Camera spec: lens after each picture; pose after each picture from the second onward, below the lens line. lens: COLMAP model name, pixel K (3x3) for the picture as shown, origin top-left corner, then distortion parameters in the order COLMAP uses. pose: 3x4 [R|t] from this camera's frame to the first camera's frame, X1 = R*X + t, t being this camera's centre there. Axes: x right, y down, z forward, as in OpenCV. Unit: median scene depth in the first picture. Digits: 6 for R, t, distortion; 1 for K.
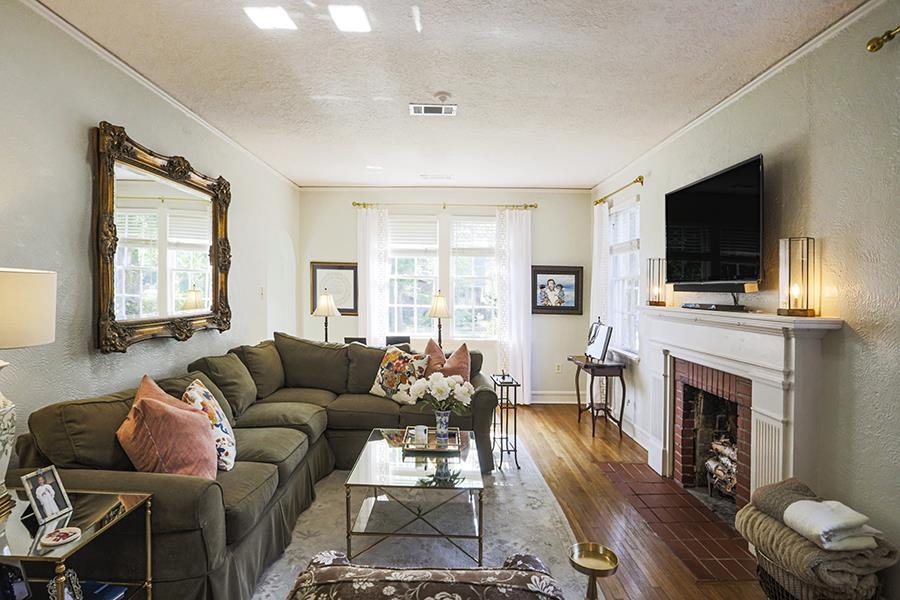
lens RADIAL K [[470.1, 0, 441.1], [0, 470.1, 319.2], [0, 0, 1]] dist [-0.083941, 0.036910]
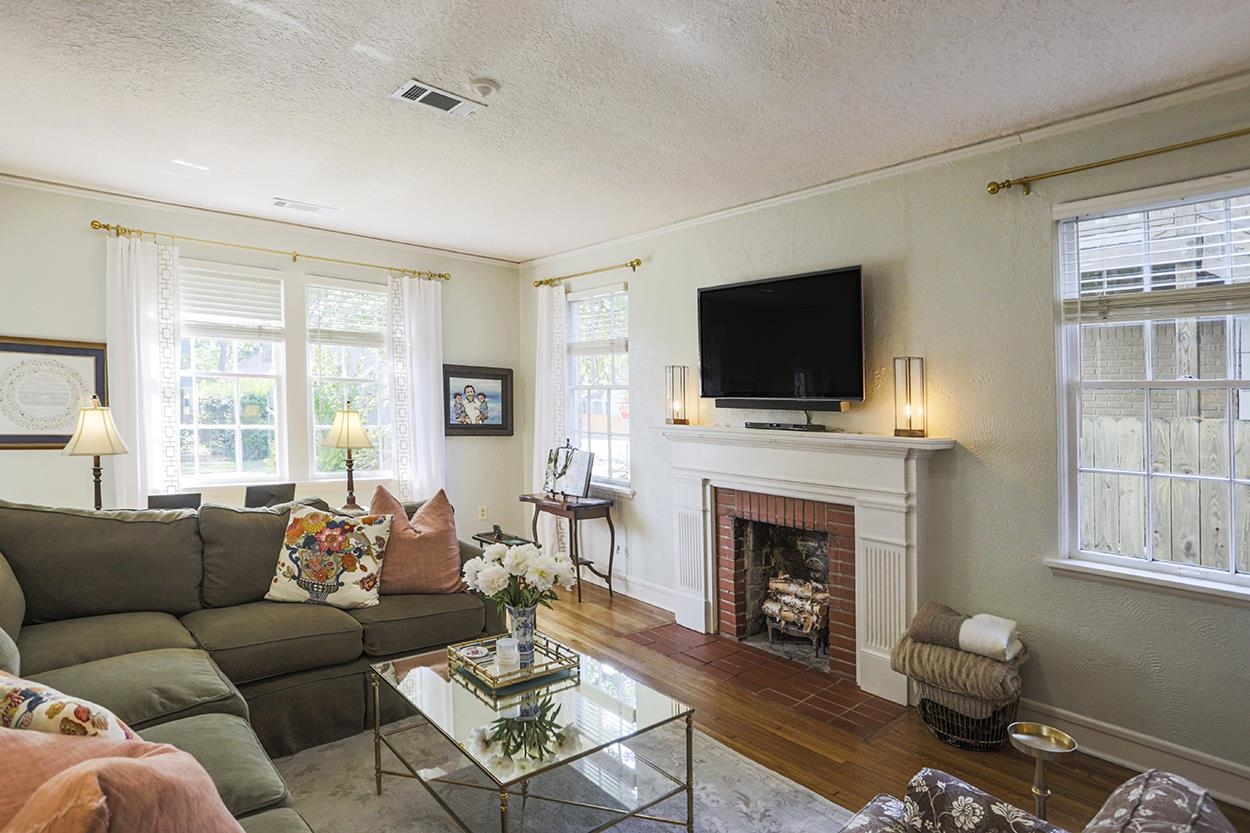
lens RADIAL K [[633.4, 0, 666.2], [0, 633.4, 421.7], [0, 0, 1]] dist [-0.082398, 0.031121]
pose [[0.734908, -0.010261, 0.678089, -0.275985], [0.025881, 0.999581, -0.012924, -0.018682], [-0.677673, 0.027047, 0.734866, 0.187496]]
